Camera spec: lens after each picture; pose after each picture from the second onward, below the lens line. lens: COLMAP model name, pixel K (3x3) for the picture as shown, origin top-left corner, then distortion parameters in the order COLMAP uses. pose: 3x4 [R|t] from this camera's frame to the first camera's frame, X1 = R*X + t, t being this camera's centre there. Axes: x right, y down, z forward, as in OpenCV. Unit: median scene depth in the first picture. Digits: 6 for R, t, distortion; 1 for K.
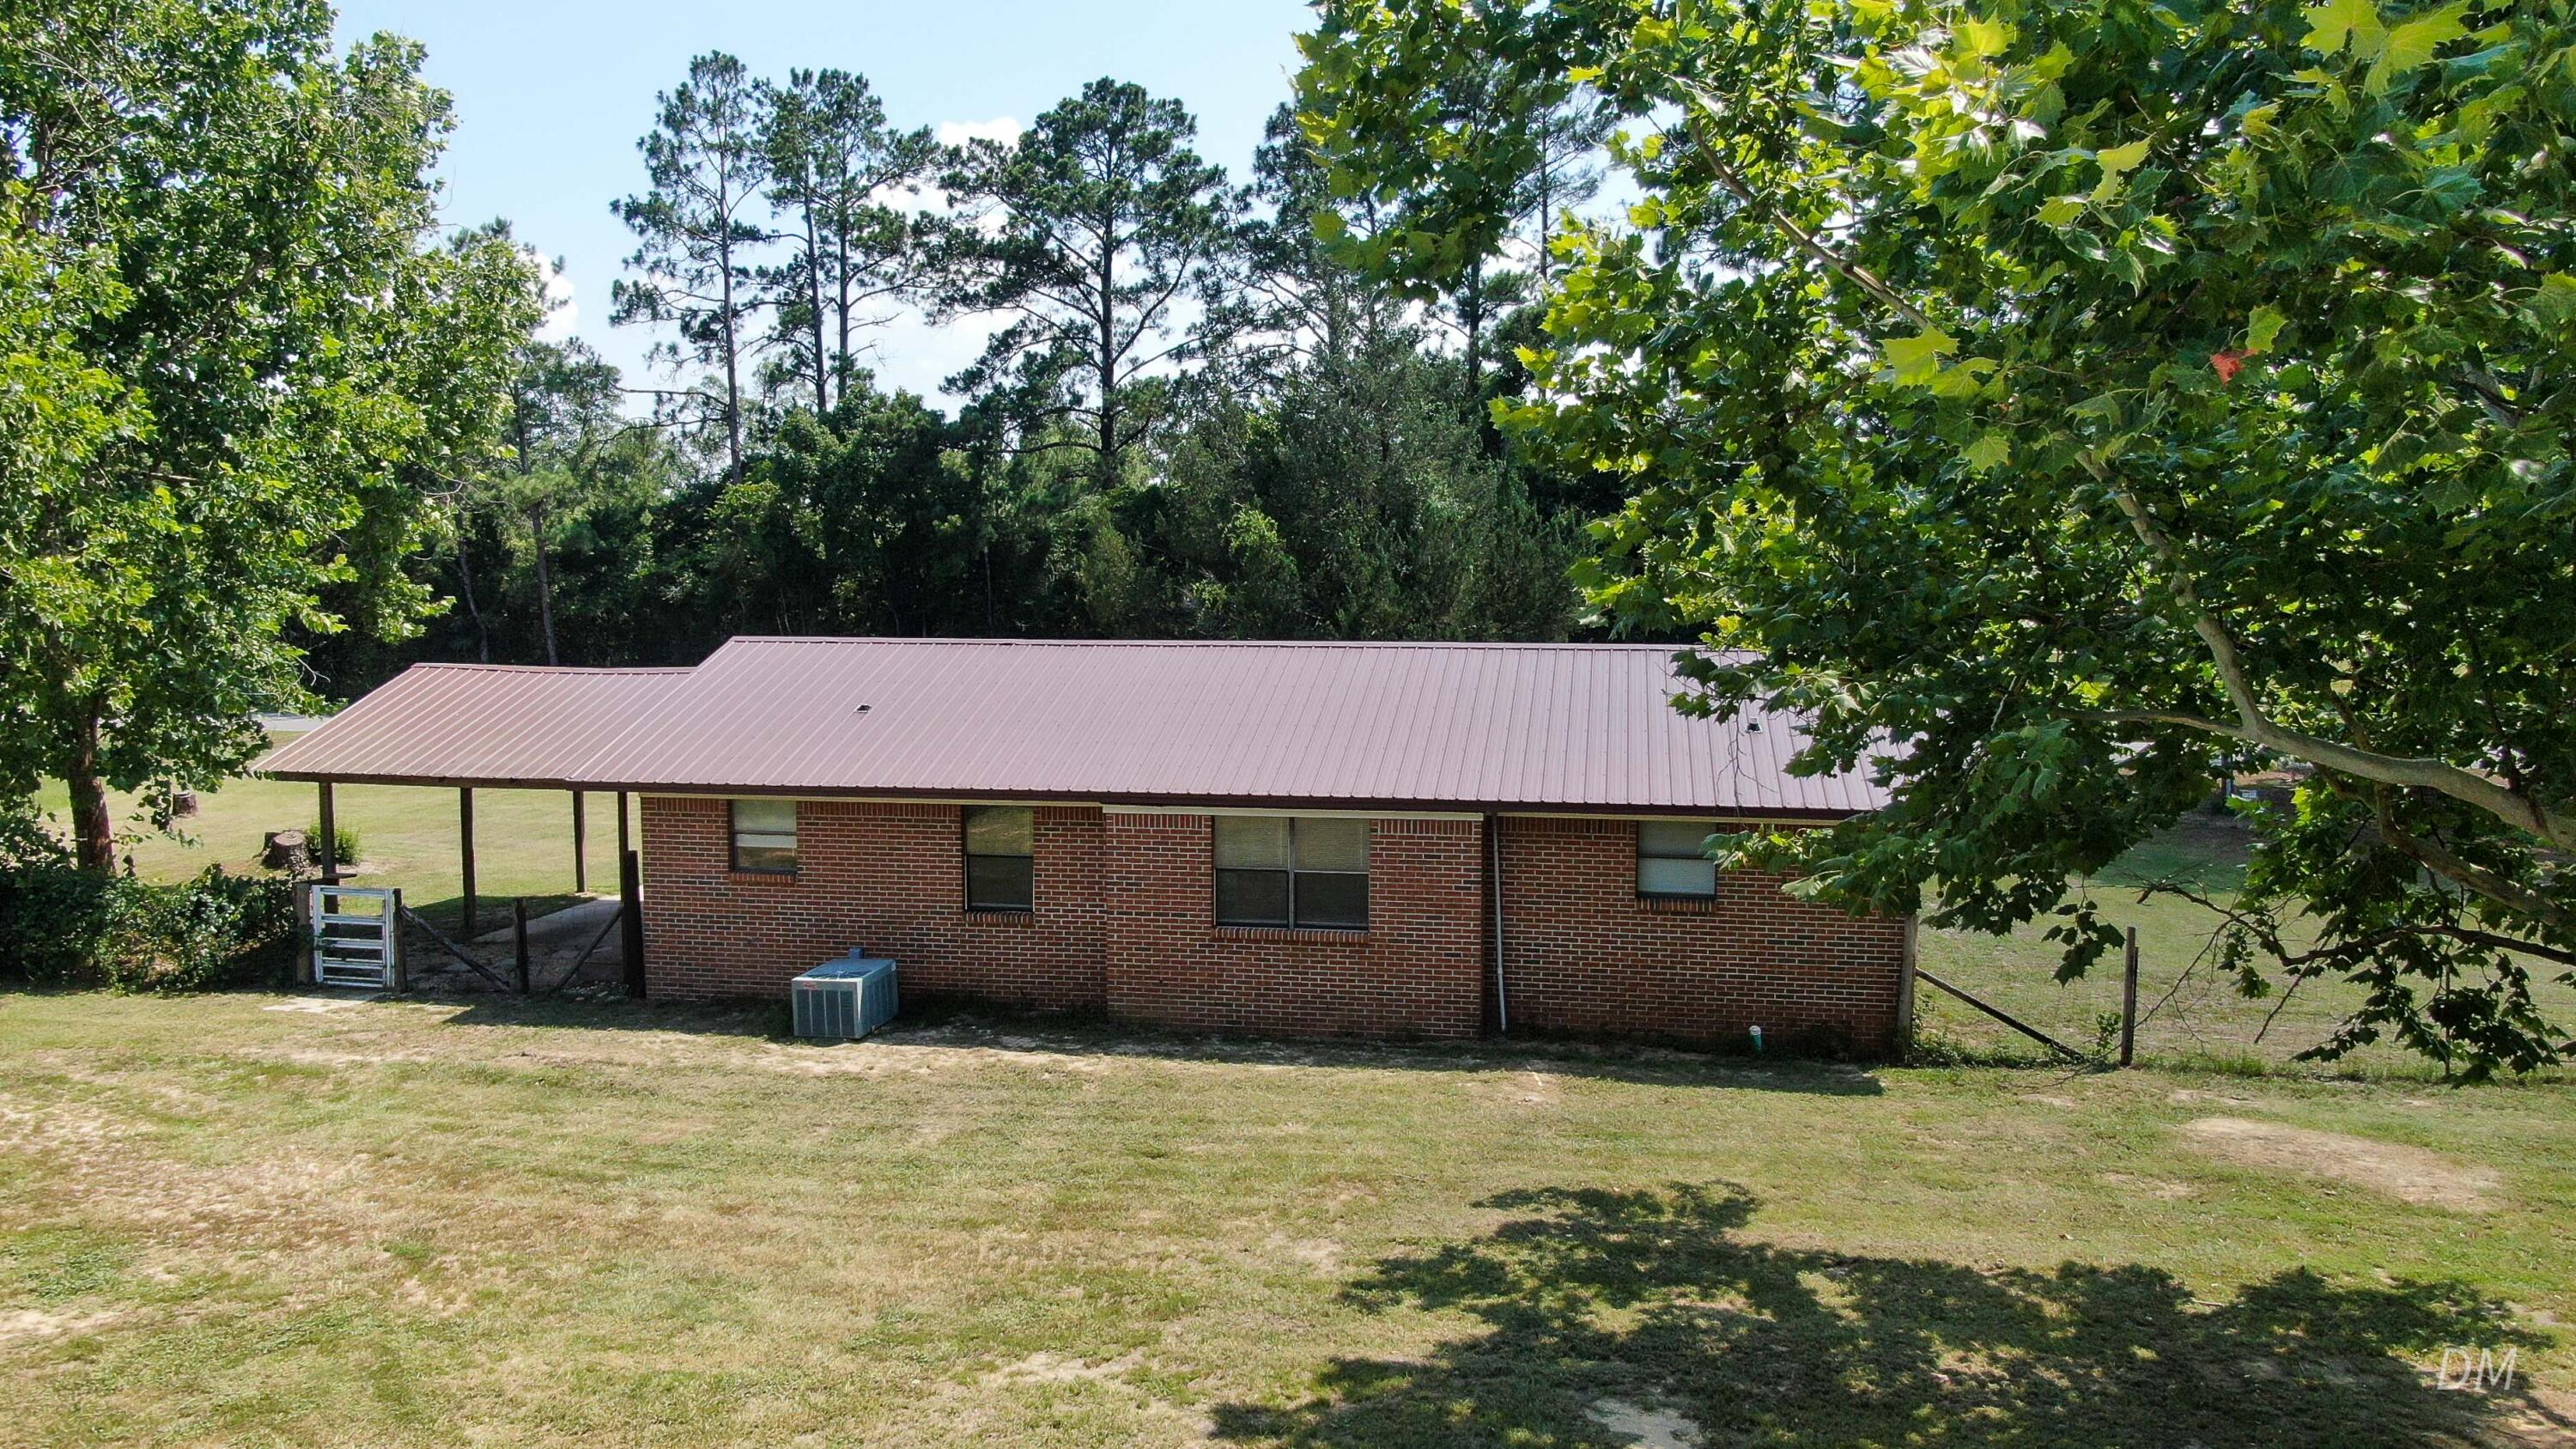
lens RADIAL K [[1879.8, 0, 1369.4], [0, 1879.8, 723.4], [0, 0, 1]] dist [-0.023113, -0.002094]
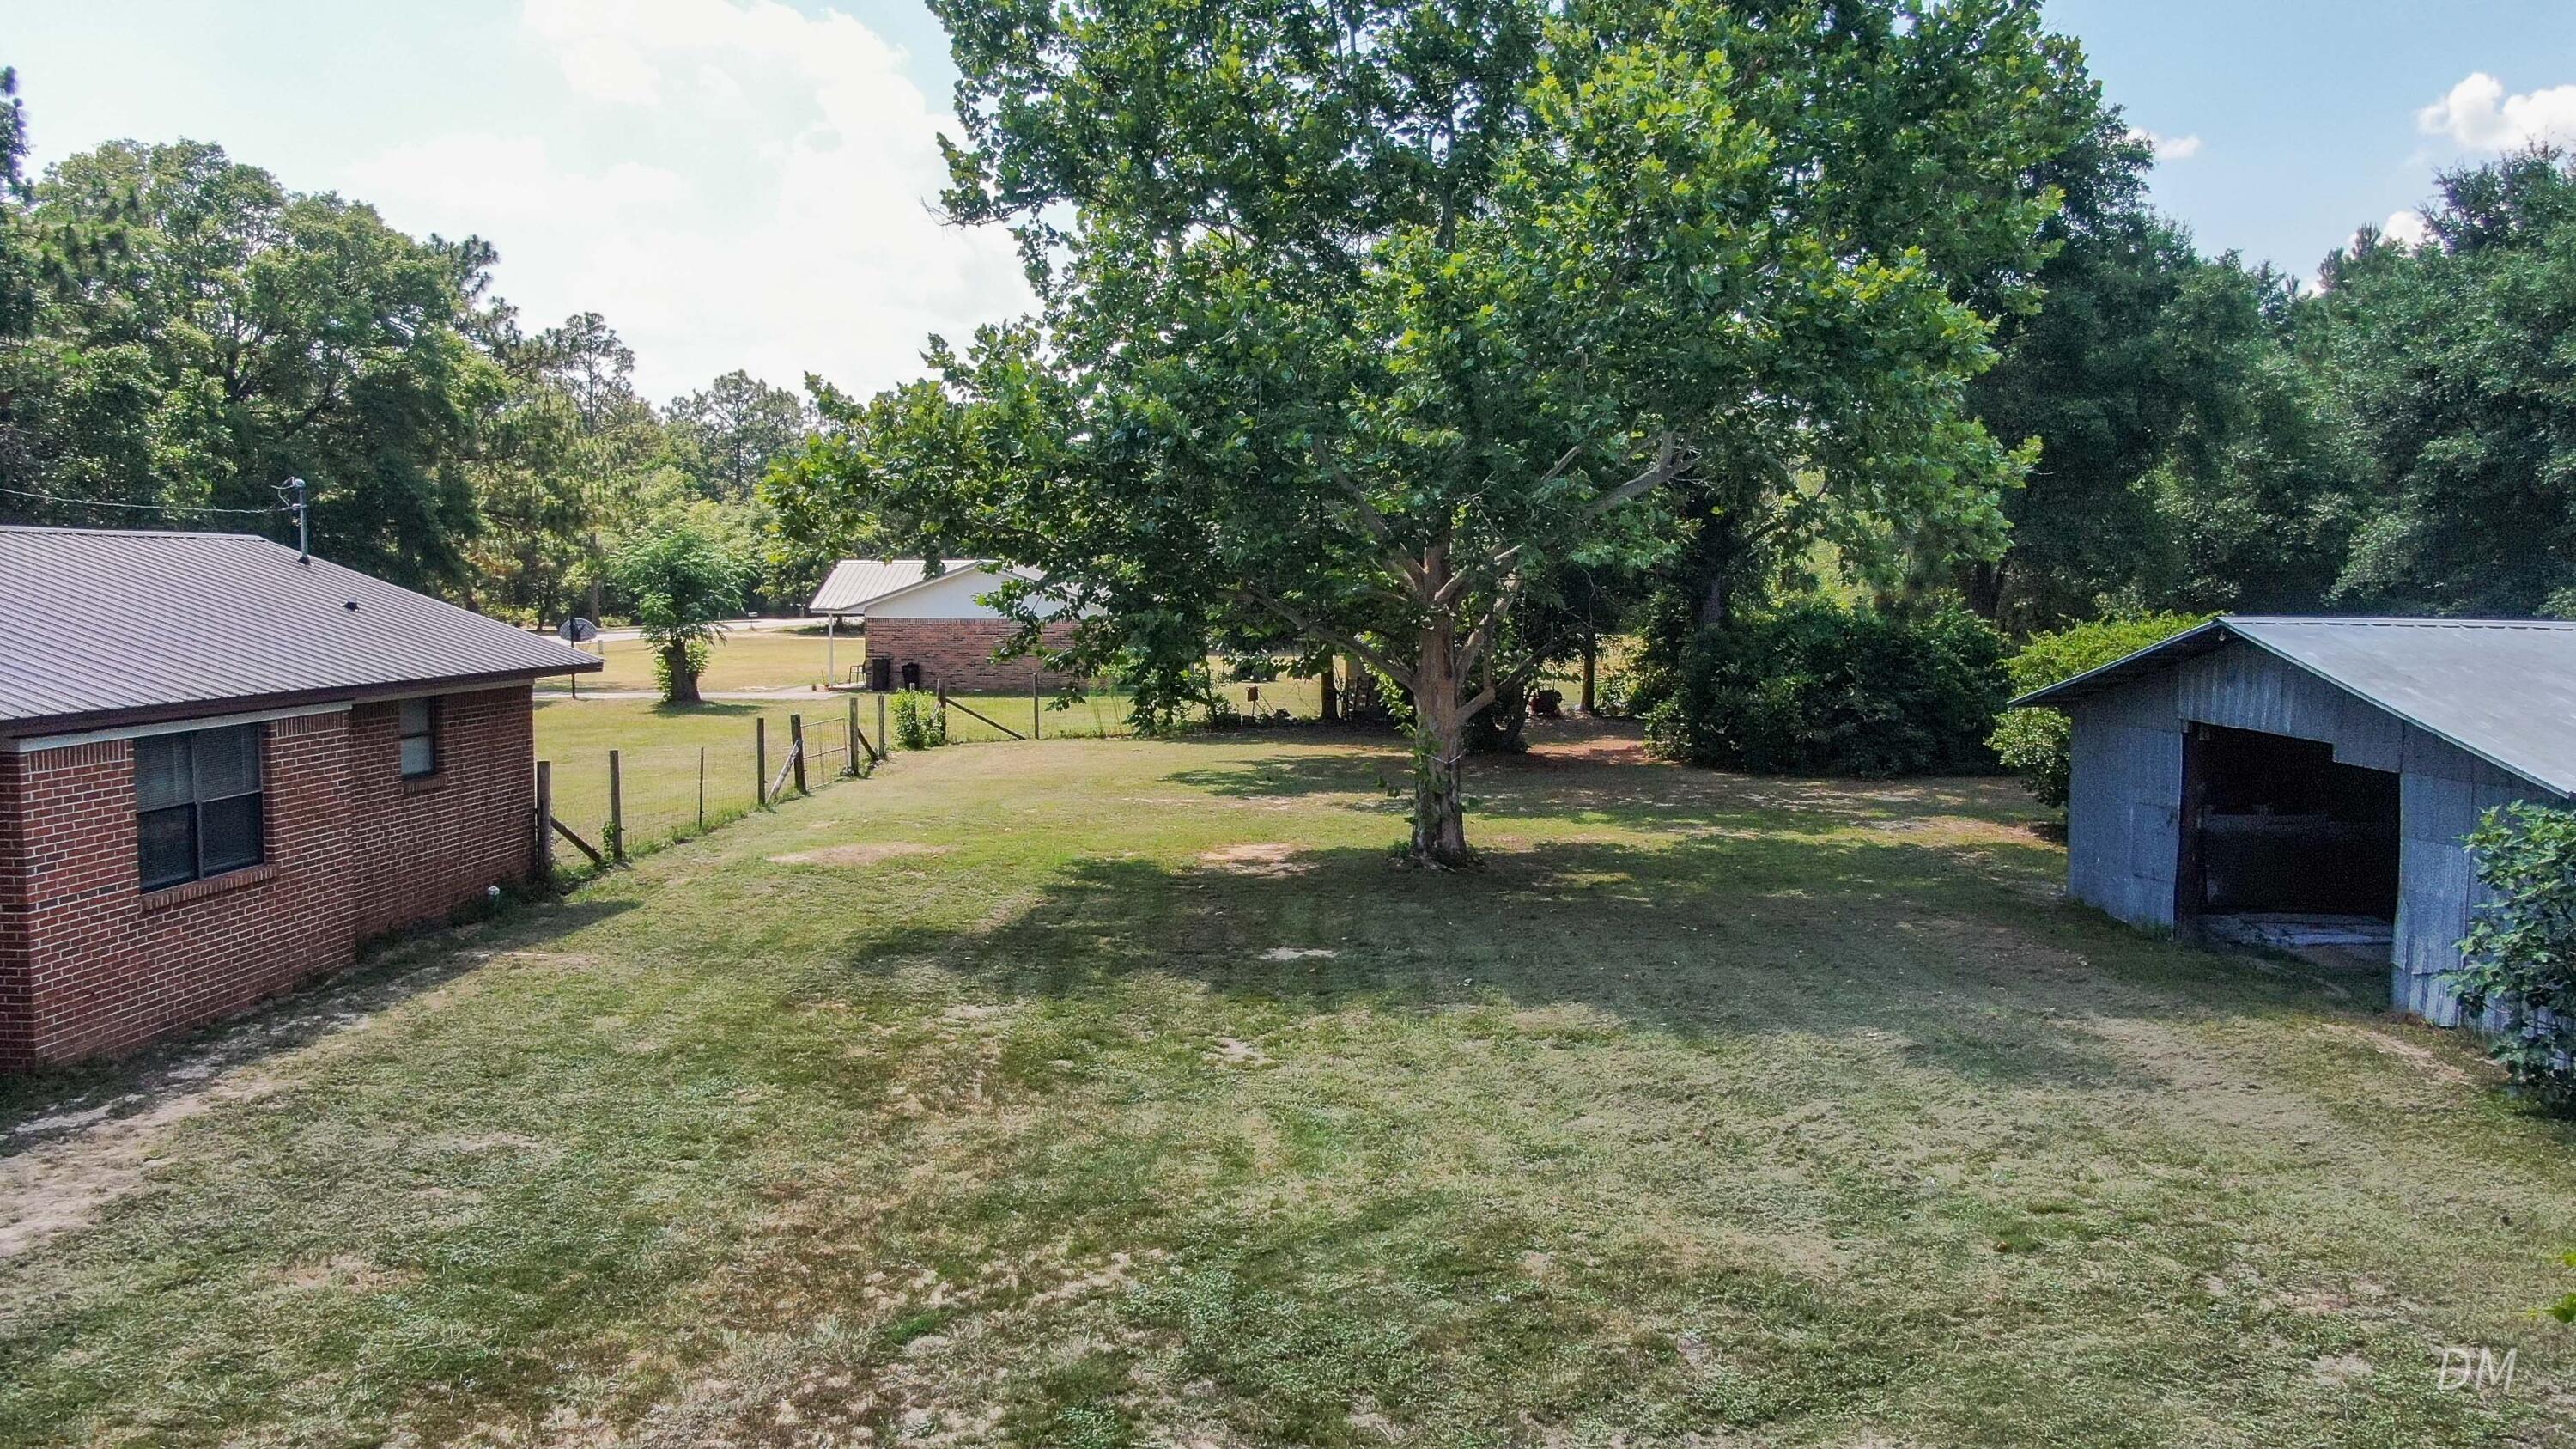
lens RADIAL K [[1838.3, 0, 1228.8], [0, 1838.3, 725.4], [0, 0, 1]] dist [-0.002118, -0.000507]
pose [[-0.063444, -0.084560, 0.994397, -1.029472], [0.085817, 0.992251, 0.089852, 0.022490], [-0.994289, 0.091037, -0.055696, 0.815519]]
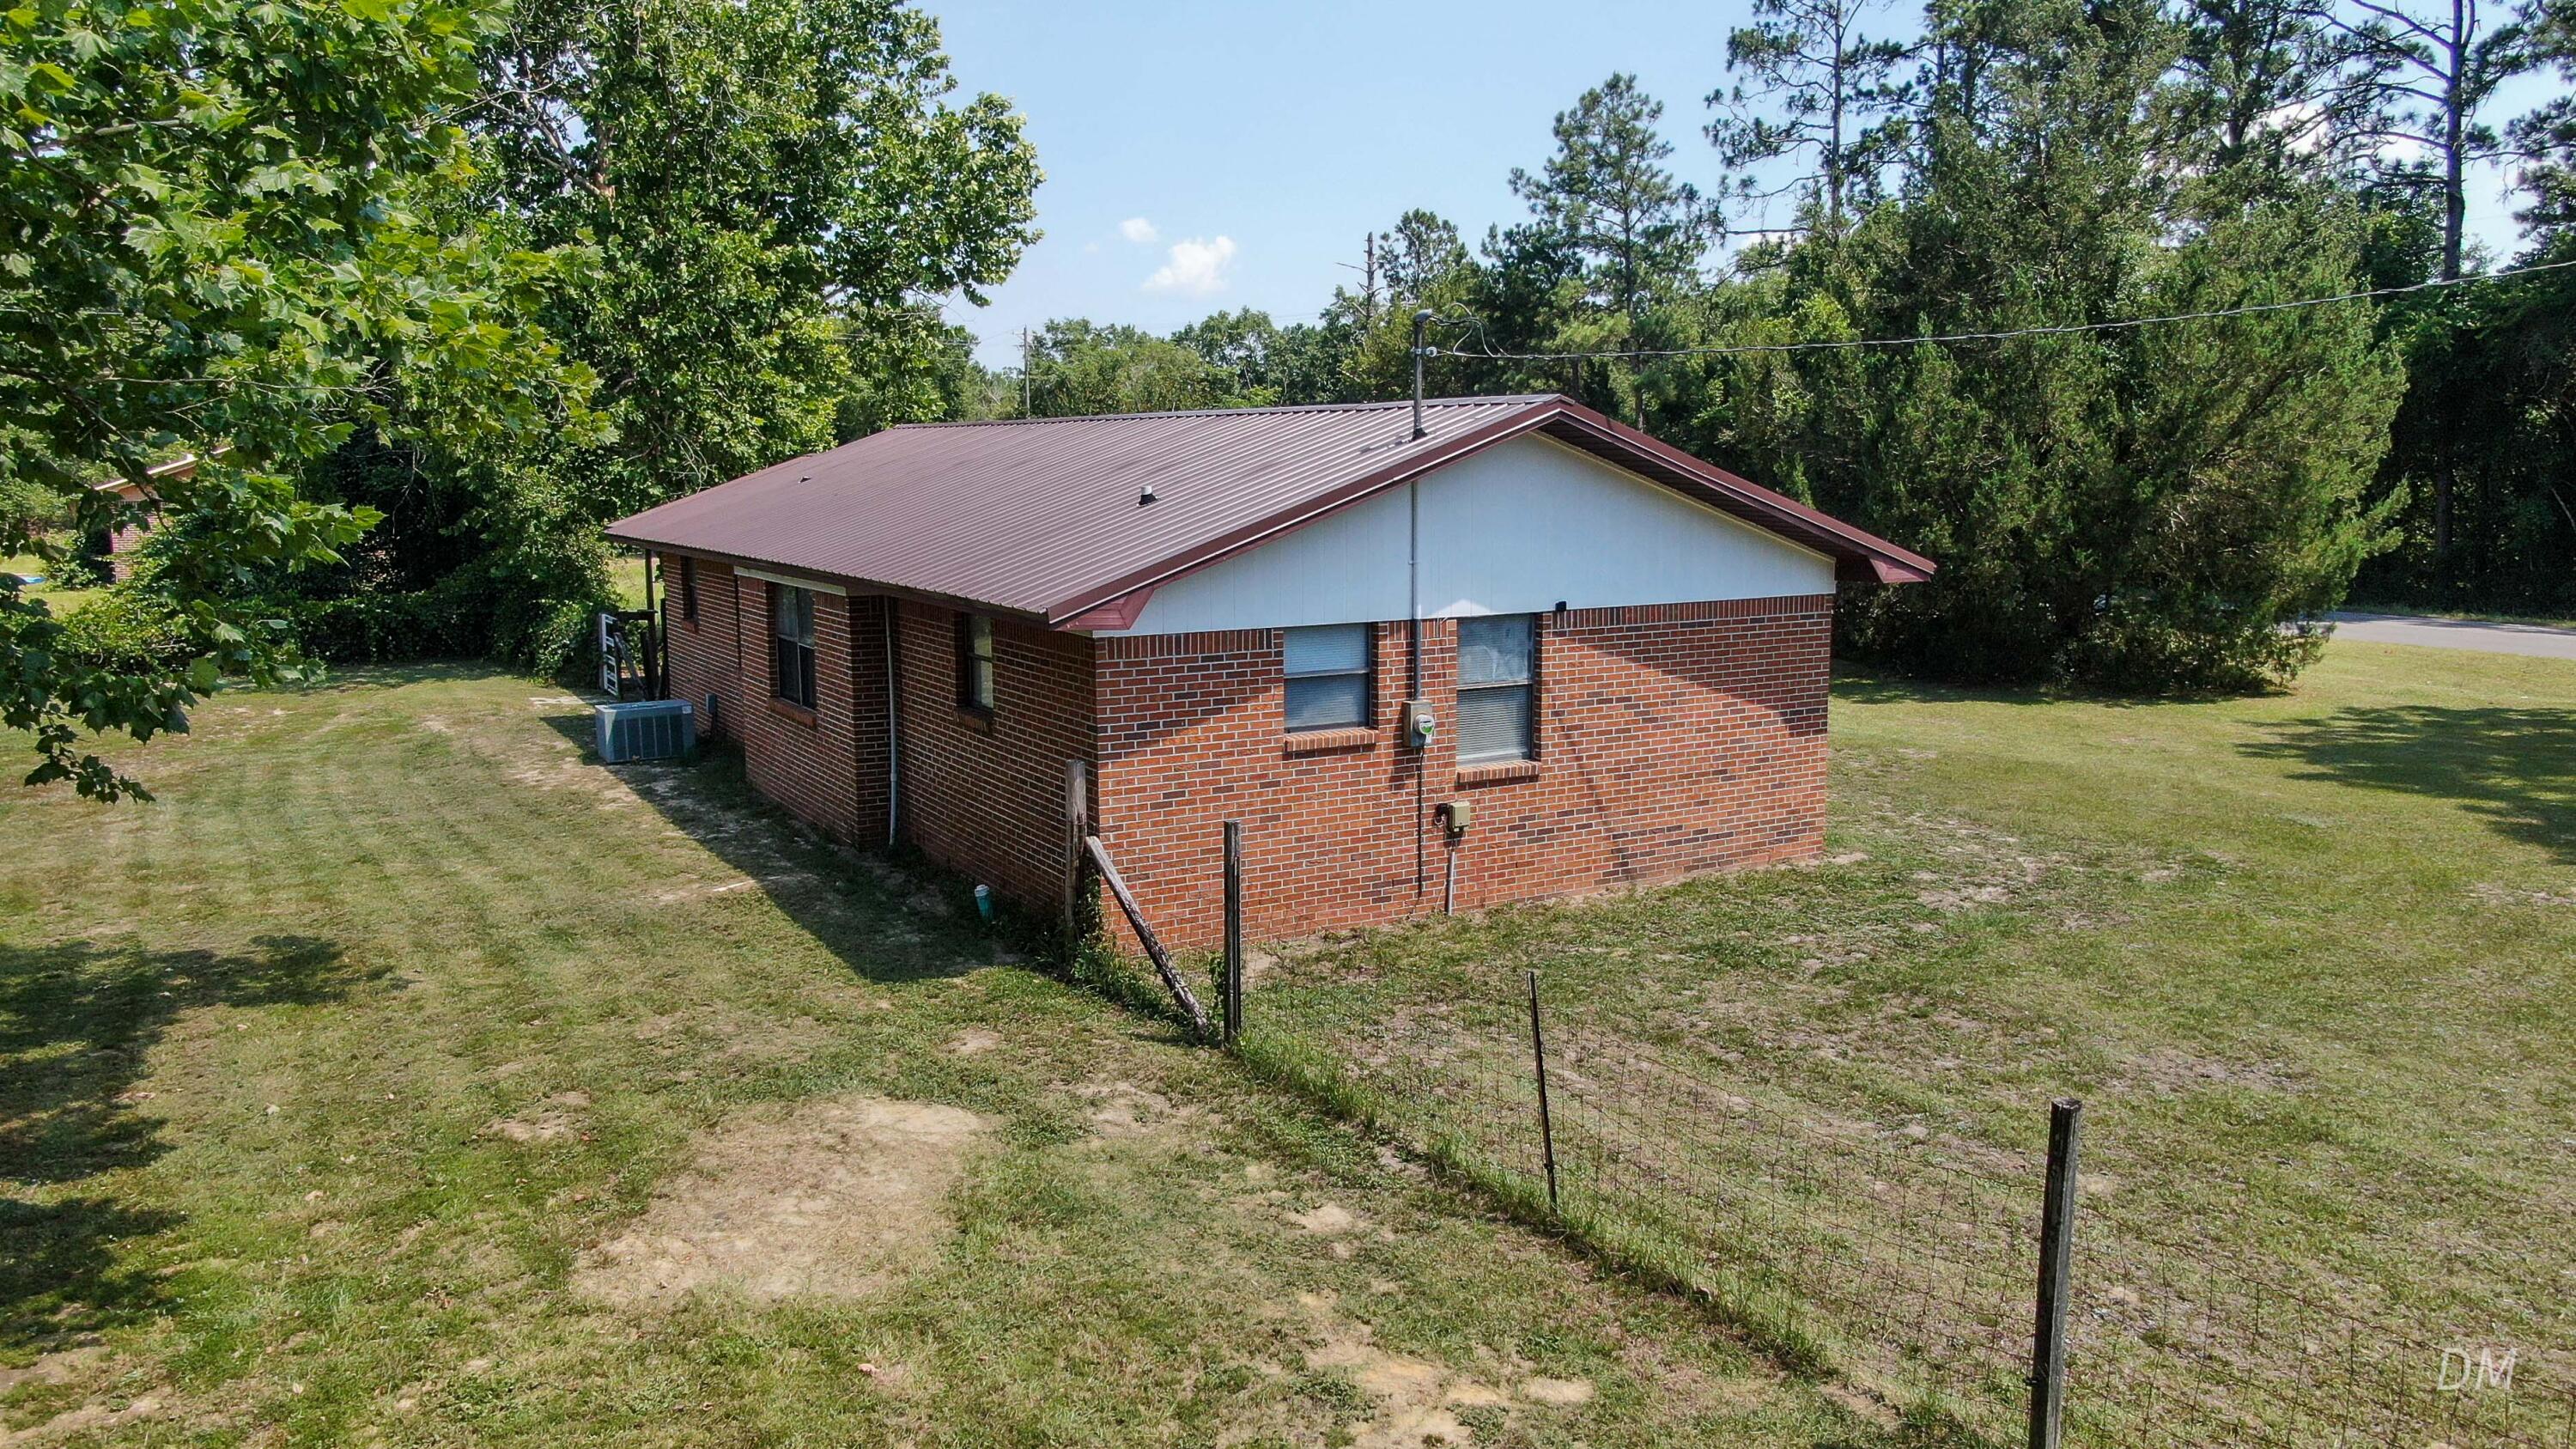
lens RADIAL K [[1879.8, 0, 1369.4], [0, 1879.8, 723.4], [0, 0, 1]] dist [-0.023113, -0.002094]
pose [[0.652531, 0.117216, -0.748642, 1.129117], [-0.066607, 0.993012, 0.097421, 0.007504], [0.754829, -0.013706, 0.655778, 0.765466]]
